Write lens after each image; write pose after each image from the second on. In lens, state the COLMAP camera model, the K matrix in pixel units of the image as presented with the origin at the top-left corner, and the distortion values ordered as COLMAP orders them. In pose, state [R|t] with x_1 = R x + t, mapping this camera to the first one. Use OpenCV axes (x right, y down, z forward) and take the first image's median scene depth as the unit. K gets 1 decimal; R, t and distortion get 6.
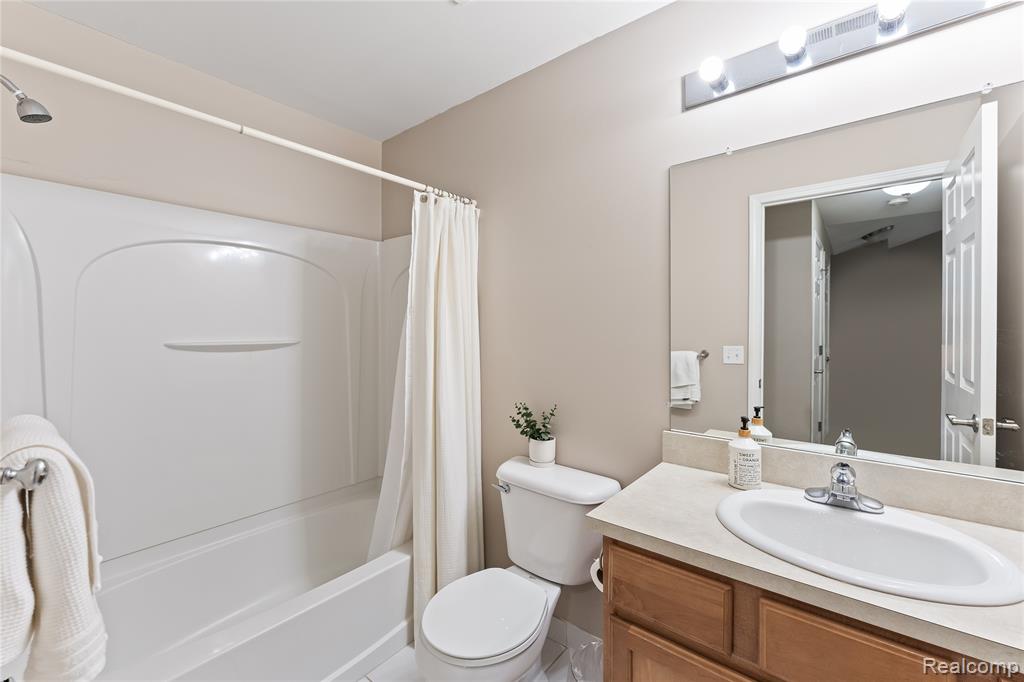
lens RADIAL K [[431.1, 0, 511.3], [0, 431.1, 339.2], [0, 0, 1]] dist [0.001628, -0.000256]
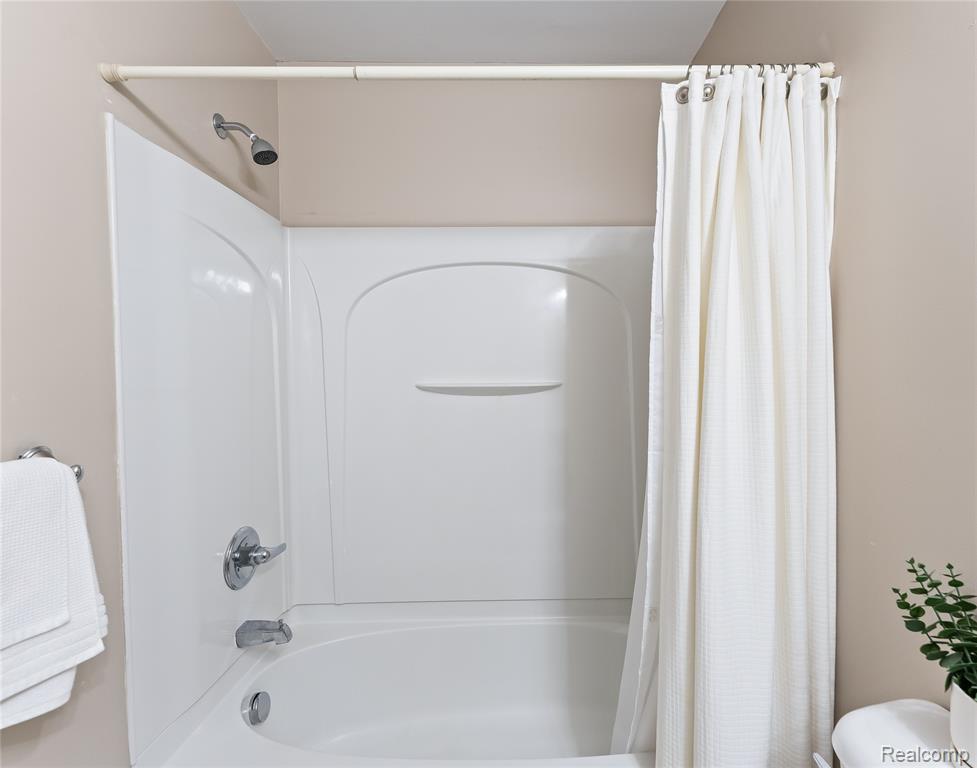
lens RADIAL K [[498.1, 0, 488.6], [0, 498.1, 392.9], [0, 0, 1]] dist [0.002354, 0.000257]
pose [[0.648945, 0.021719, -0.760525, 0.094056], [-0.009167, 0.999743, 0.020727, 0.005395], [0.760780, -0.006479, 0.648977, 0.462312]]
